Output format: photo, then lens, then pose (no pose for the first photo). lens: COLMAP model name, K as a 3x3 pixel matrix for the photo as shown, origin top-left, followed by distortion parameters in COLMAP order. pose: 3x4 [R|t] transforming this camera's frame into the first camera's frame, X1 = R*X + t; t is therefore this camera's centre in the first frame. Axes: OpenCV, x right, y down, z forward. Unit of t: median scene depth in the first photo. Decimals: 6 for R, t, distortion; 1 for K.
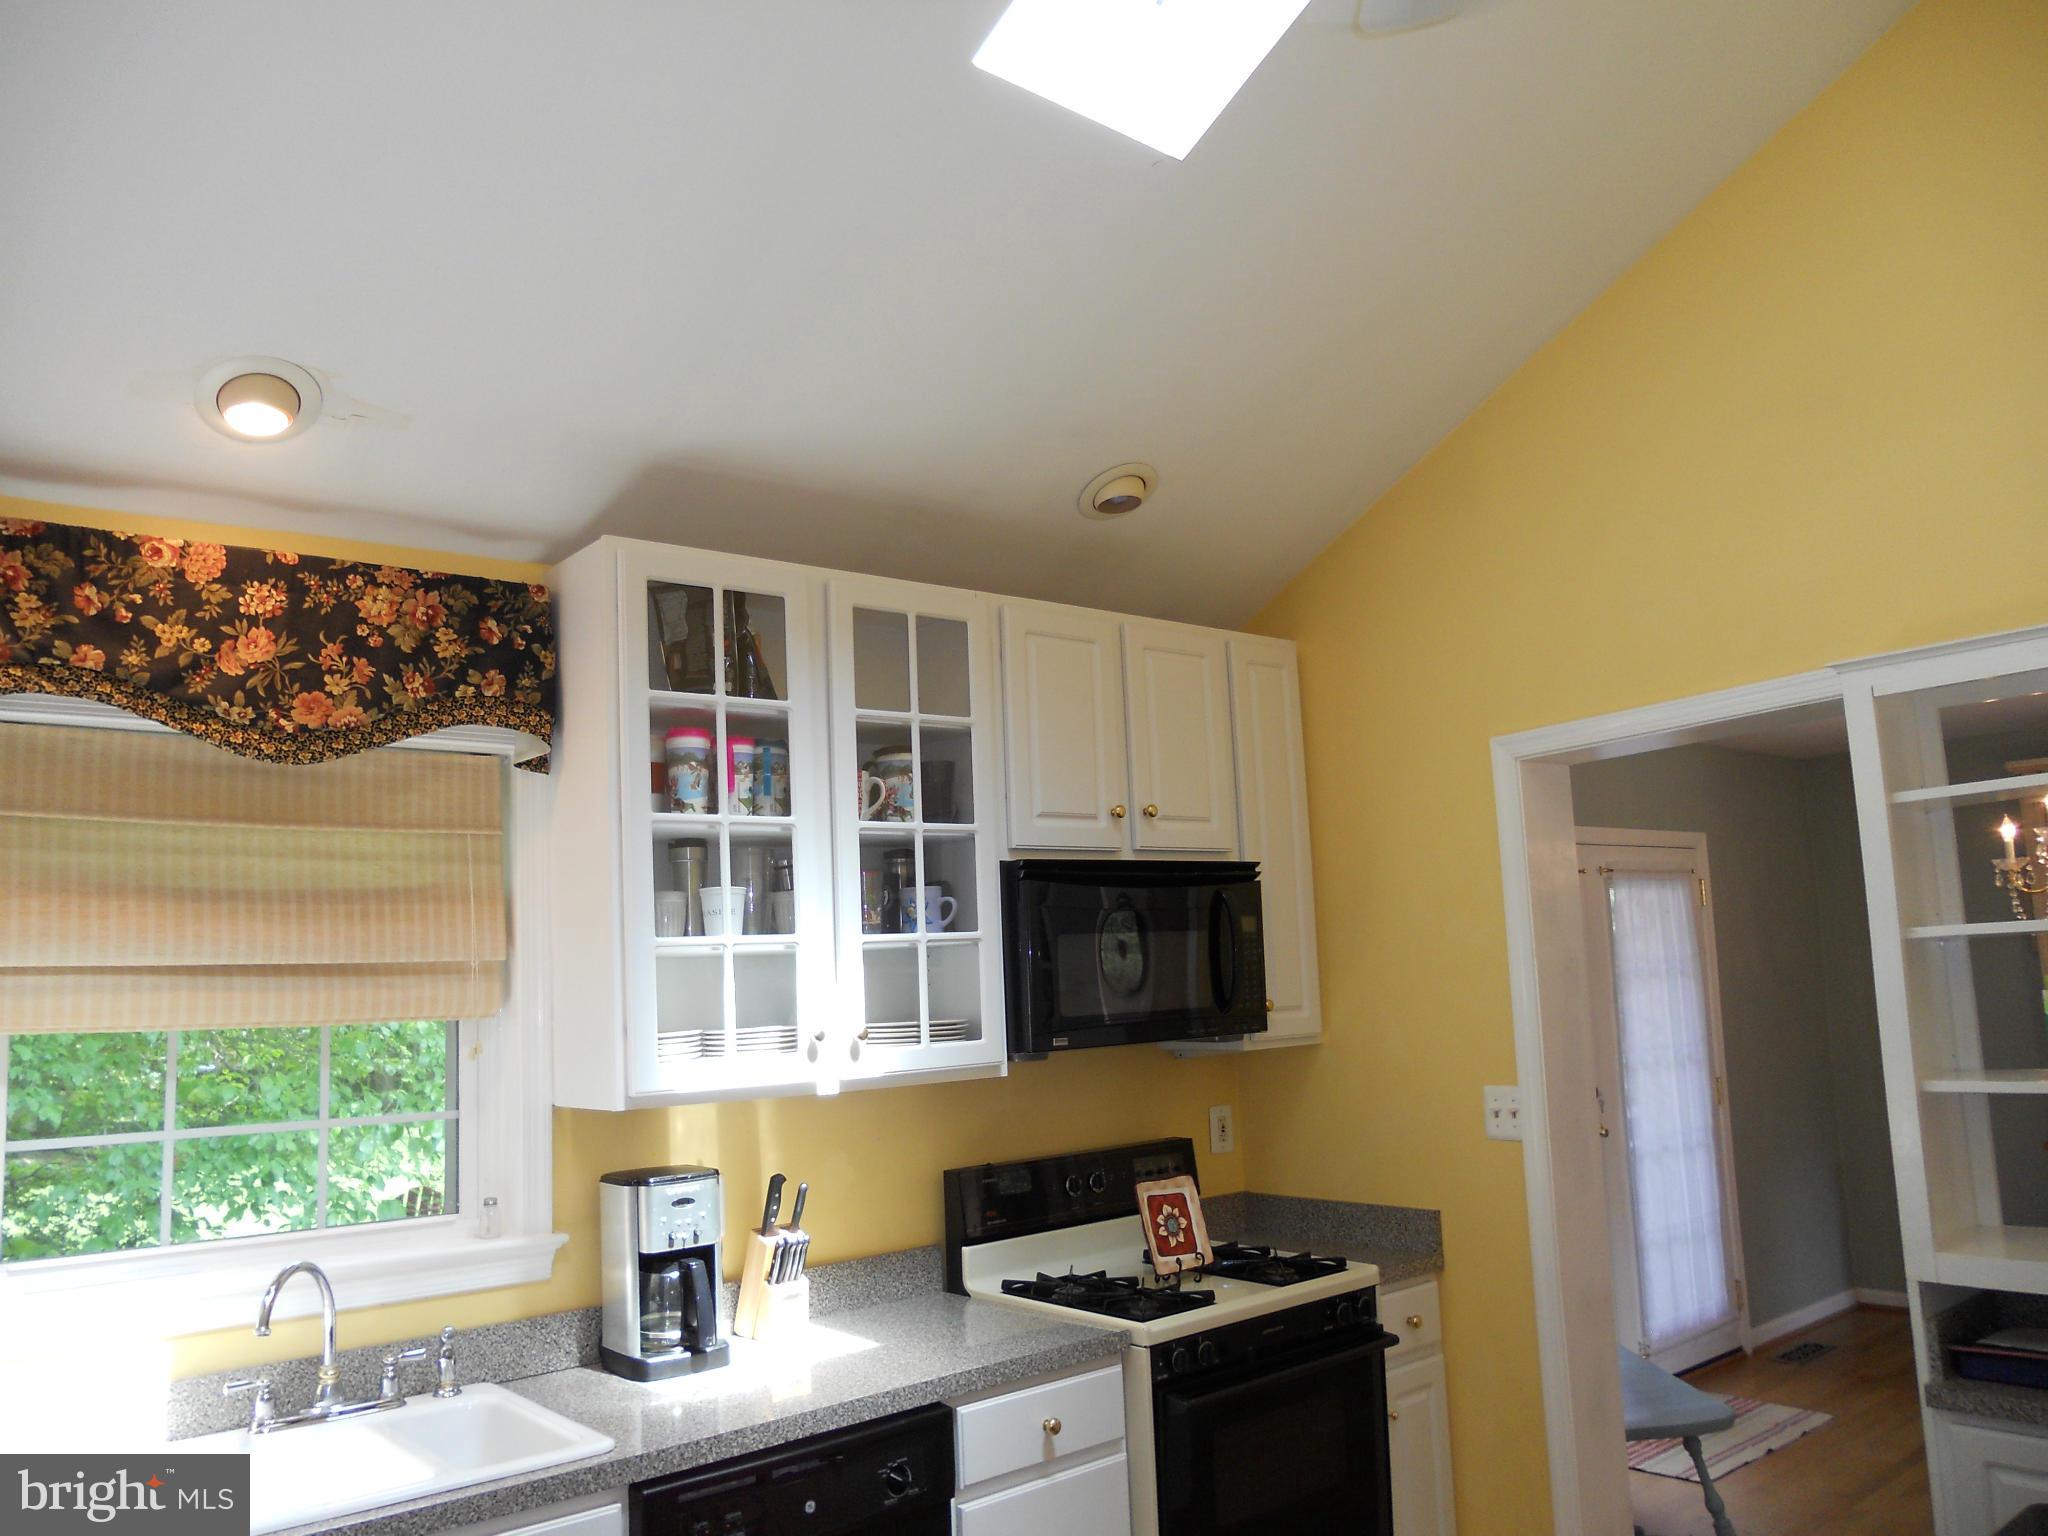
lens RADIAL K [[1544.0, 0, 1010.2], [0, 1544.0, 758.5], [0, 0, 1]] dist [-0.084470, 0.048324]
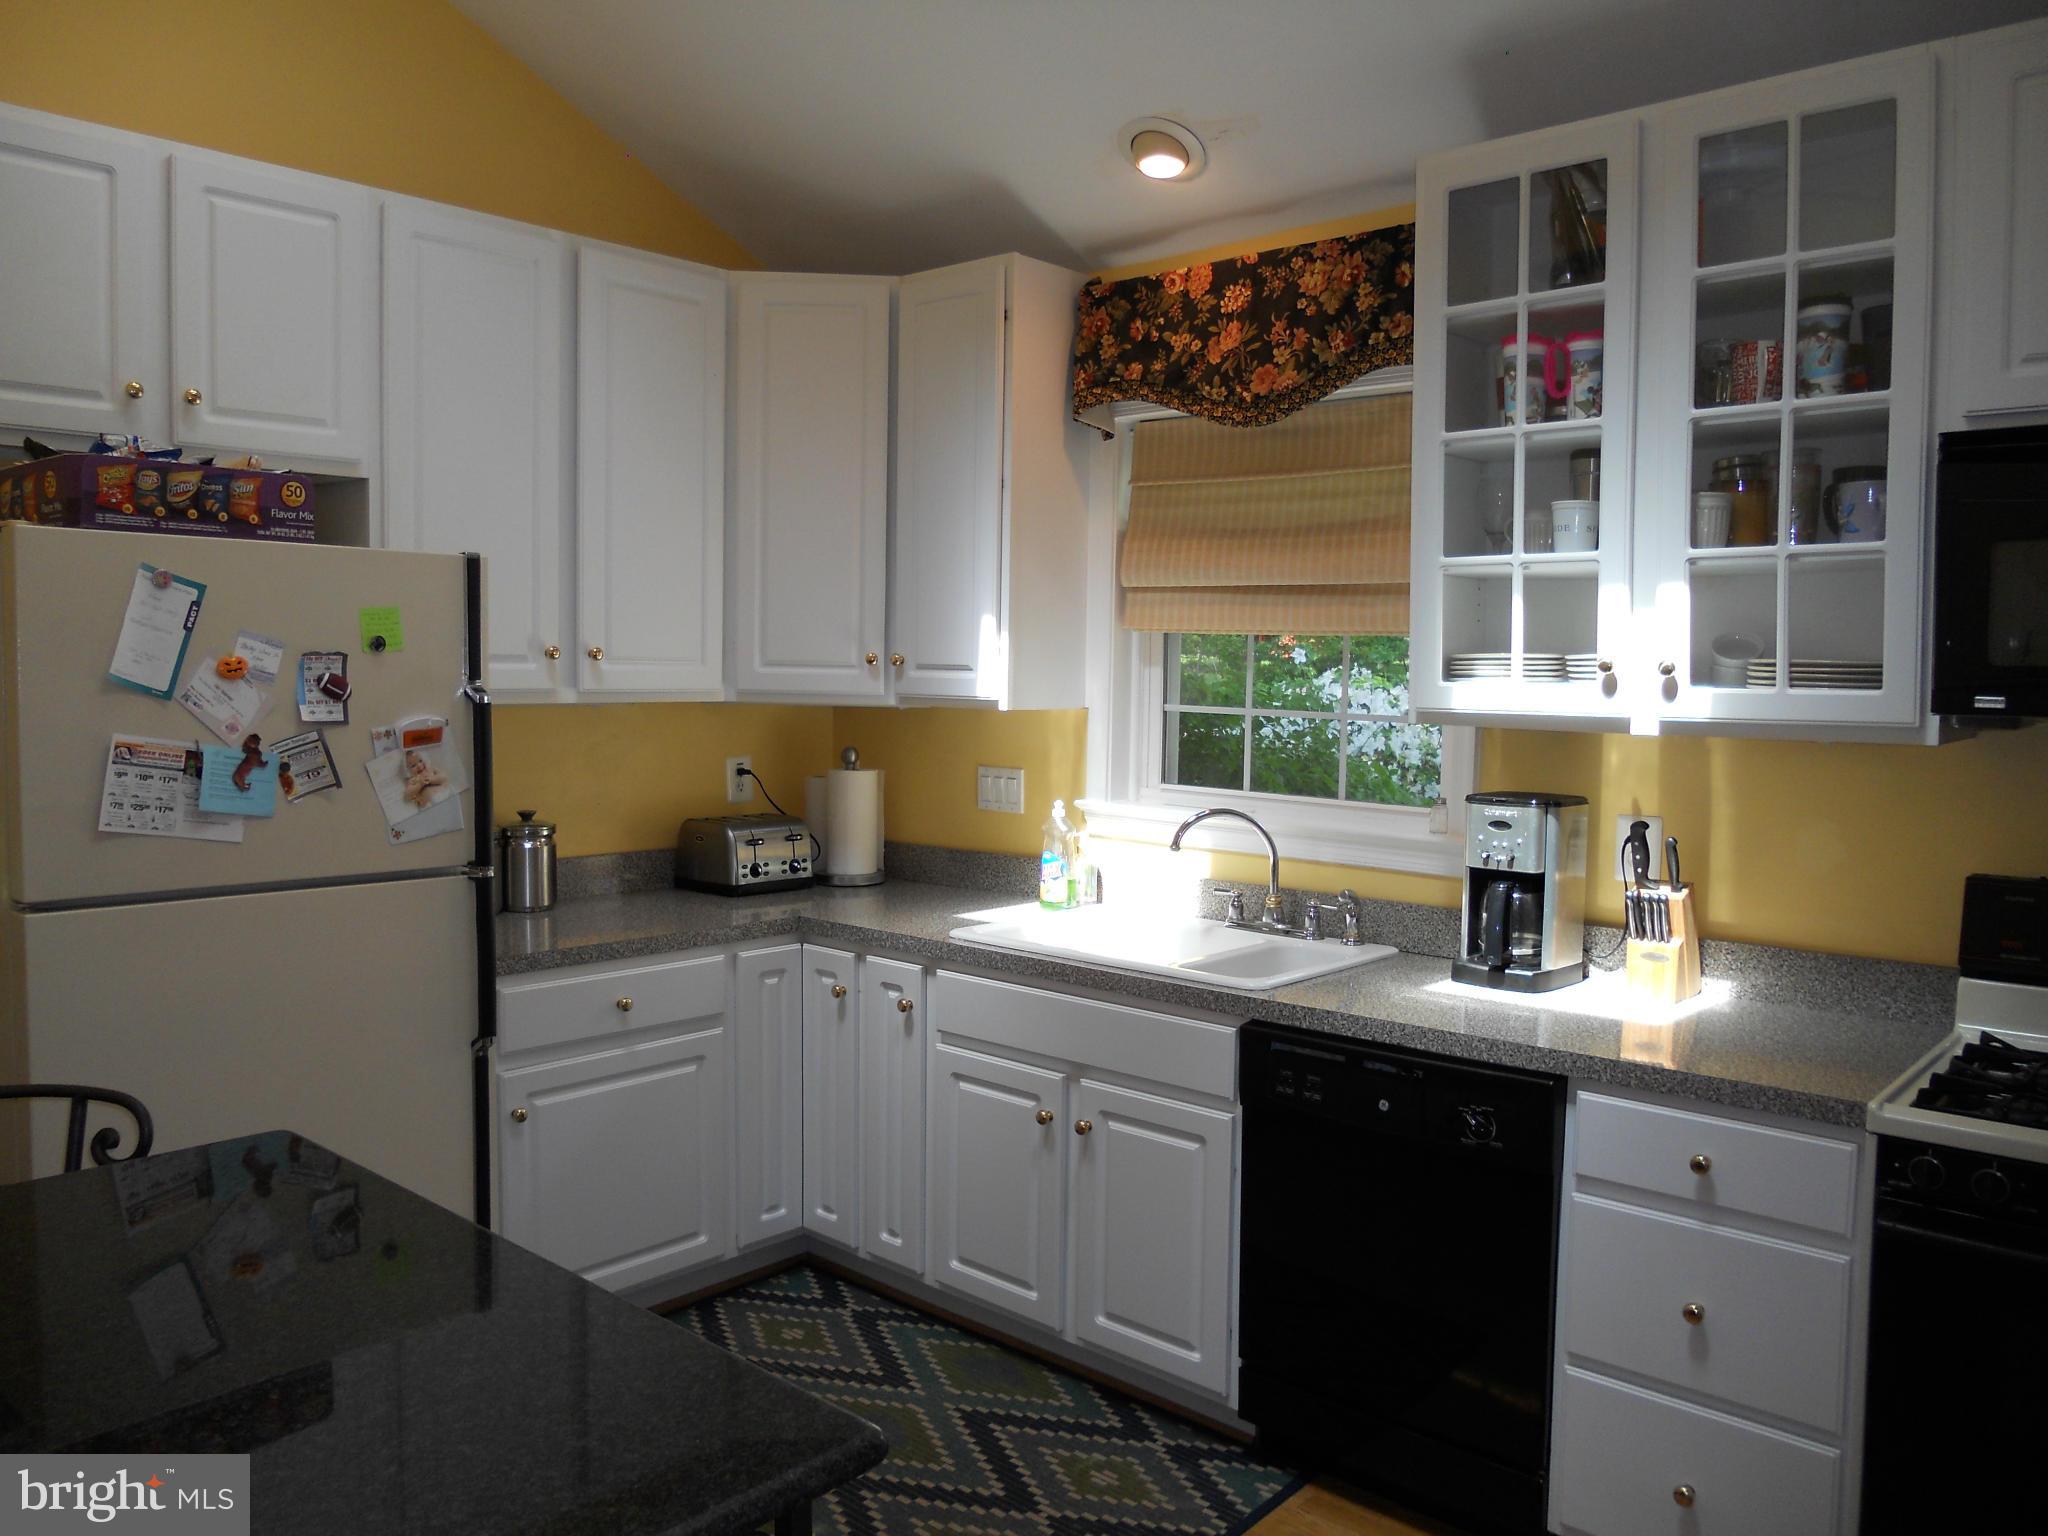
lens RADIAL K [[1544.0, 0, 1010.2], [0, 1544.0, 758.5], [0, 0, 1]] dist [-0.084470, 0.048324]
pose [[0.125500, 0.111464, -0.985812, 0.696603], [0.127121, 0.983671, 0.127405, 0.076693], [0.983916, -0.141307, 0.109282, 0.551913]]
